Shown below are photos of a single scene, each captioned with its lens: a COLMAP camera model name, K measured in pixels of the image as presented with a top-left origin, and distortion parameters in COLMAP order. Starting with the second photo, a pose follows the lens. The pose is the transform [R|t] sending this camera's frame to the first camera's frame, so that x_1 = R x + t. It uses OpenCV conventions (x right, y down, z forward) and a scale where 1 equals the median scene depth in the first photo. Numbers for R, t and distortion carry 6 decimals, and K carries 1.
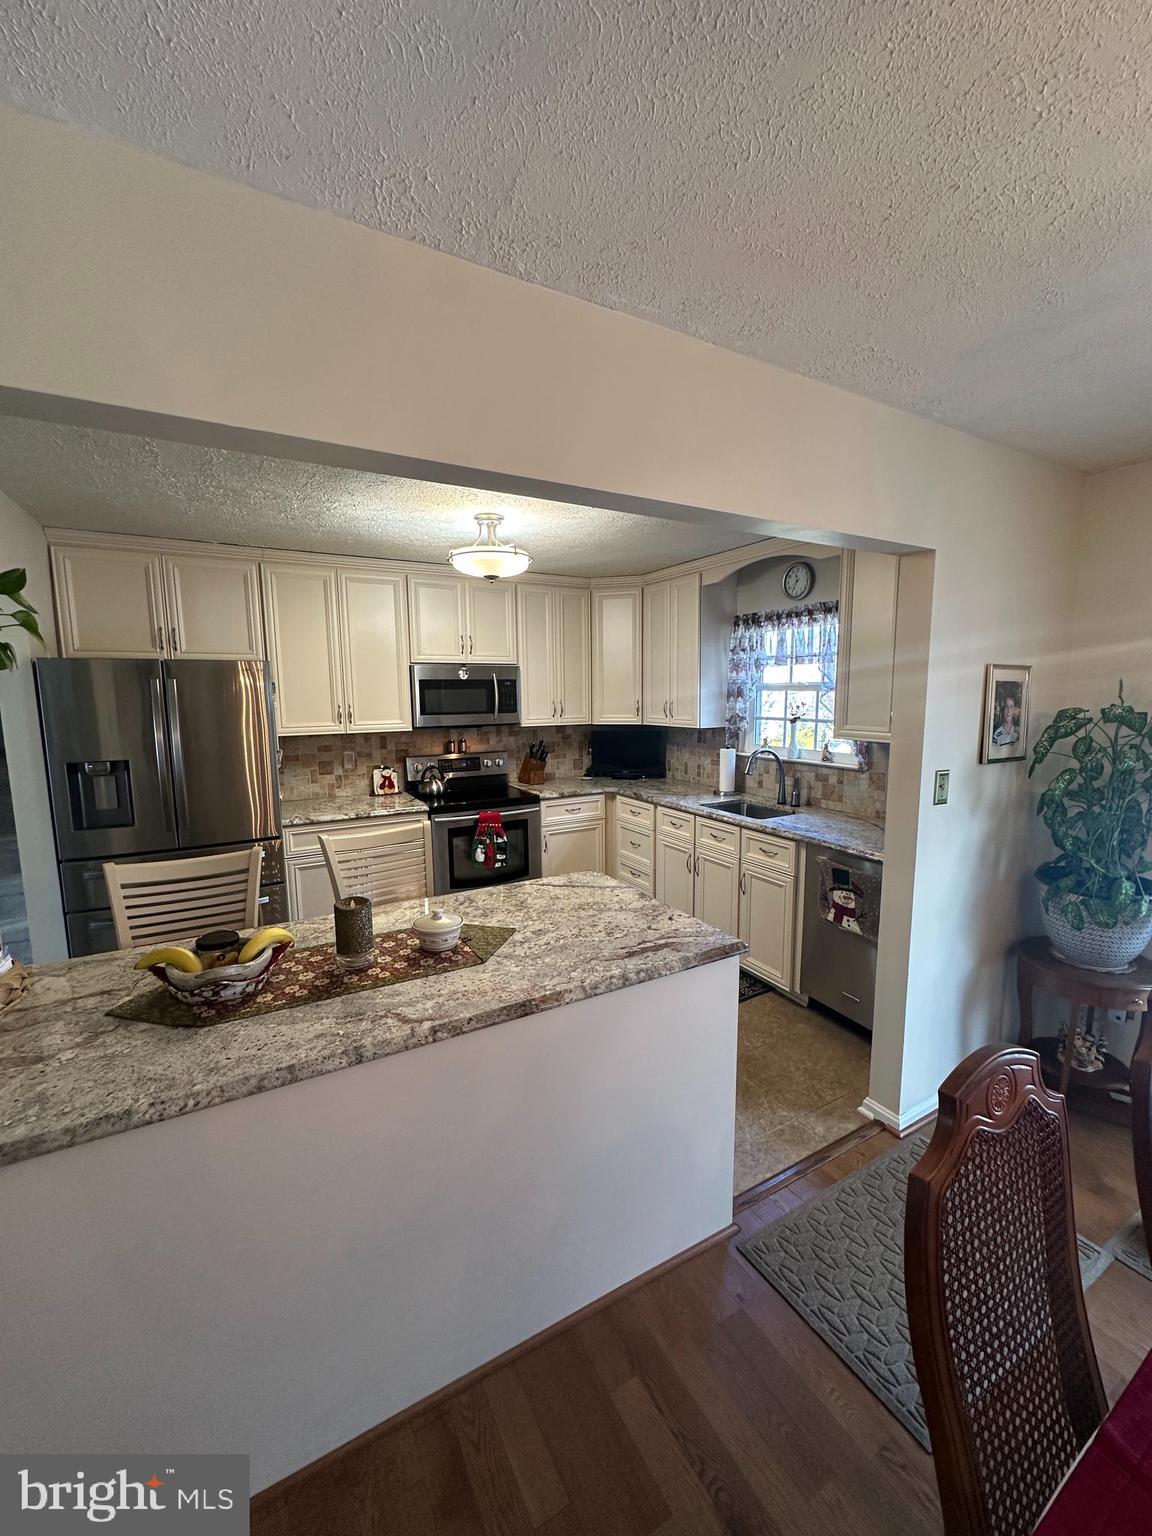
lens RADIAL K [[614.1, 0, 580.9], [0, 614.1, 770.3], [0, 0, 1]] dist [0.003793, 0.000407]
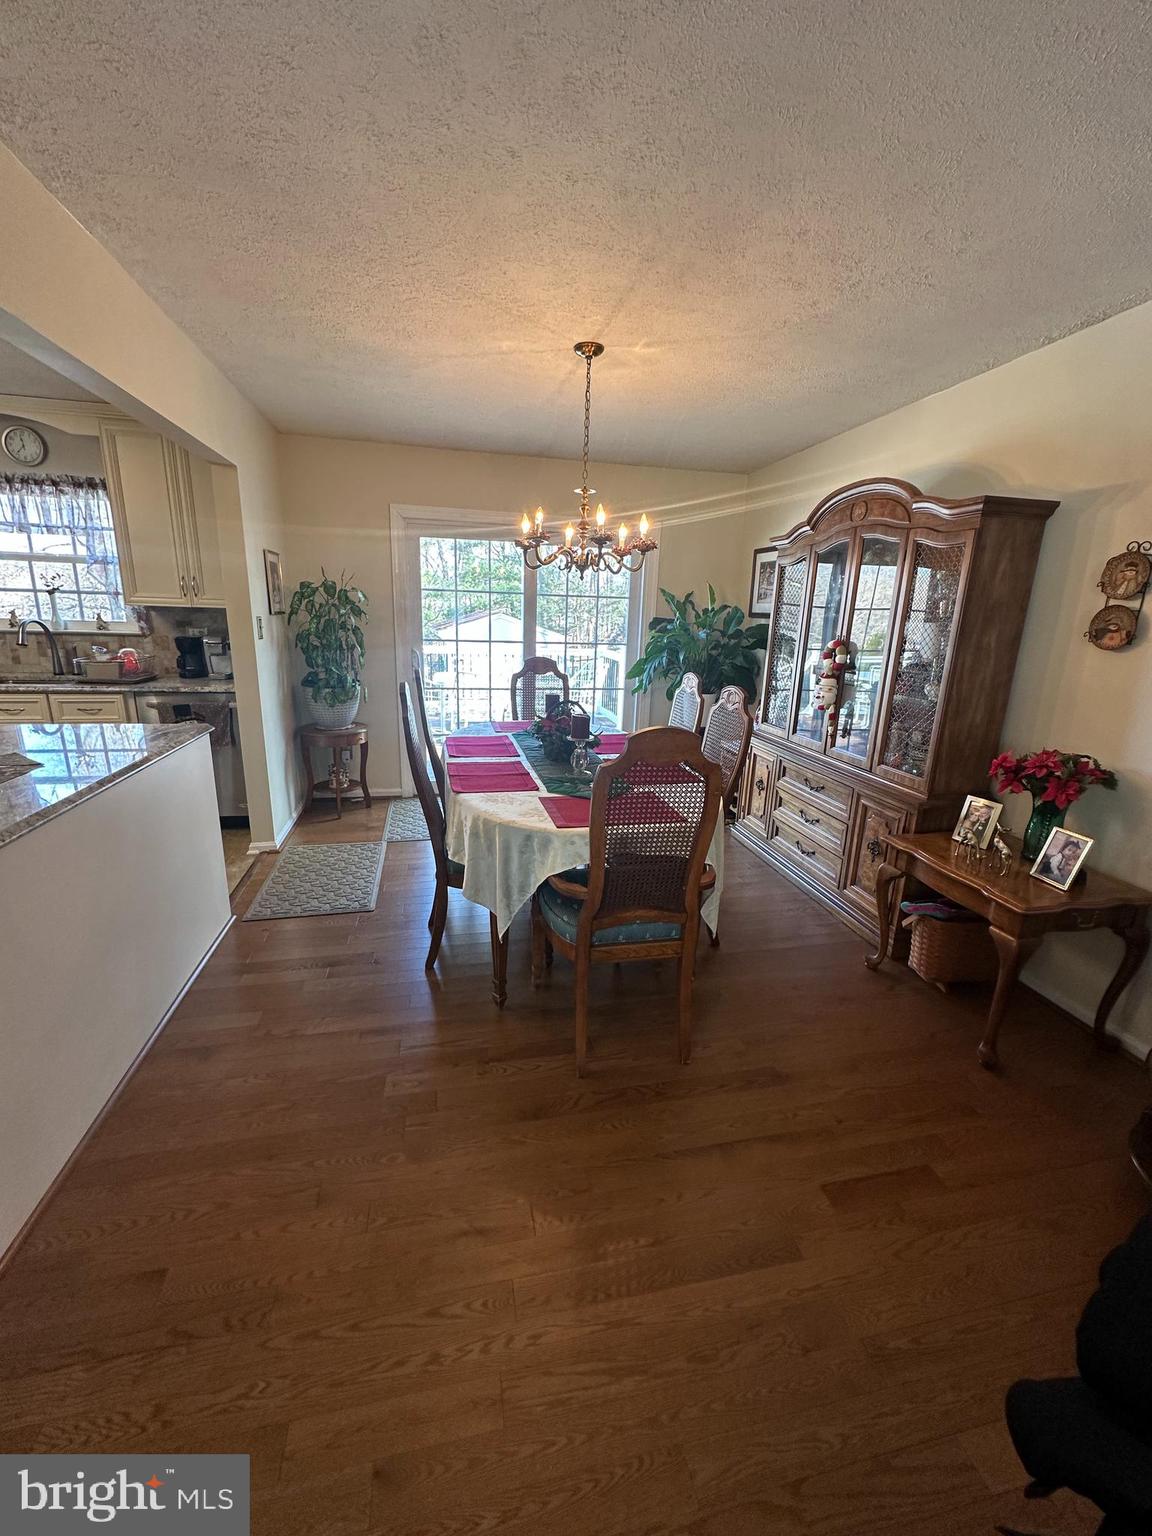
lens RADIAL K [[614.1, 0, 575.3], [0, 614.1, 767.2], [0, 0, 1]] dist [0.003793, 0.000407]
pose [[0.294673, -0.225377, 0.928641, -0.446905], [0.092270, 0.973959, 0.207097, 0.077364], [-0.951133, 0.024660, 0.307795, -0.149733]]
